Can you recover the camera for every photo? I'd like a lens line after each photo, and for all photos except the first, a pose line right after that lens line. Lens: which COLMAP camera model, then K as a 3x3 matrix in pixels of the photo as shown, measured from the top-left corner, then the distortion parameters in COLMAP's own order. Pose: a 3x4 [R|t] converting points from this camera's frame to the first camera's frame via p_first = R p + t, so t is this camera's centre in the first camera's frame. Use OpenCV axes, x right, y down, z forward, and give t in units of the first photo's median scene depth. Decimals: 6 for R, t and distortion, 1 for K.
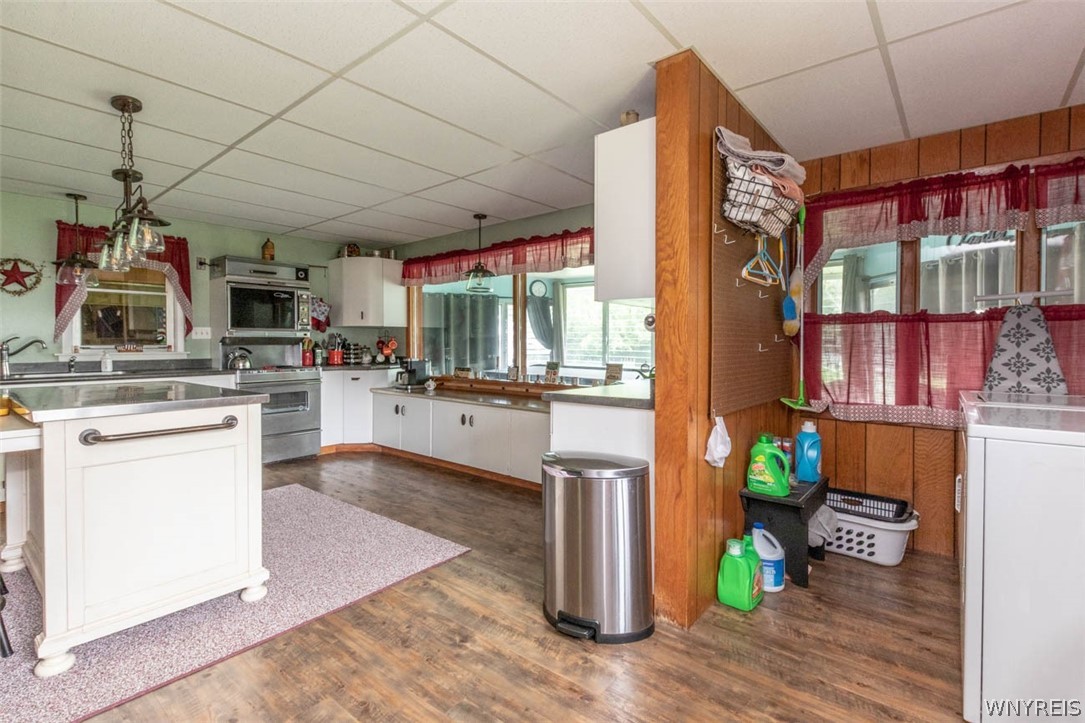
lens RADIAL K [[510.7, 0, 544.3], [0, 510.7, 344.4], [0, 0, 1]] dist [0.000074, 0.000074]
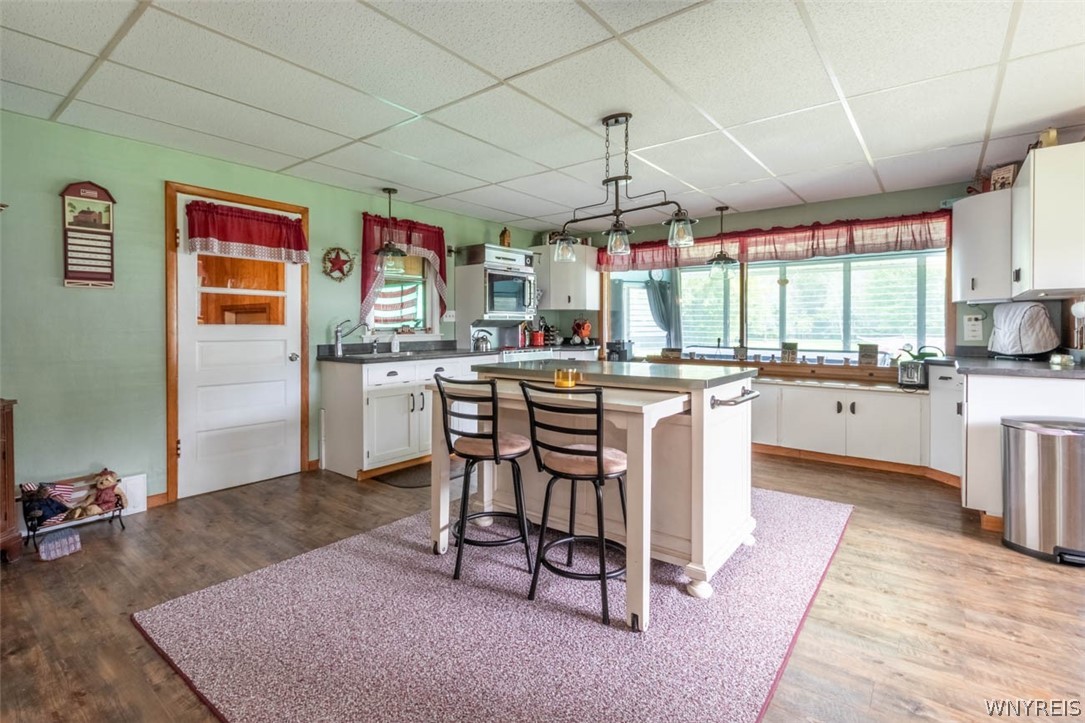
lens RADIAL K [[521.0, 0, 542.6], [0, 521.0, 317.5], [0, 0, 1]] dist [-0.000693, -0.000096]
pose [[0.999807, -0.001261, 0.019605, -0.568296], [0.001632, 0.999820, -0.018914, 0.001469], [-0.019578, 0.018943, 0.999629, -0.101468]]
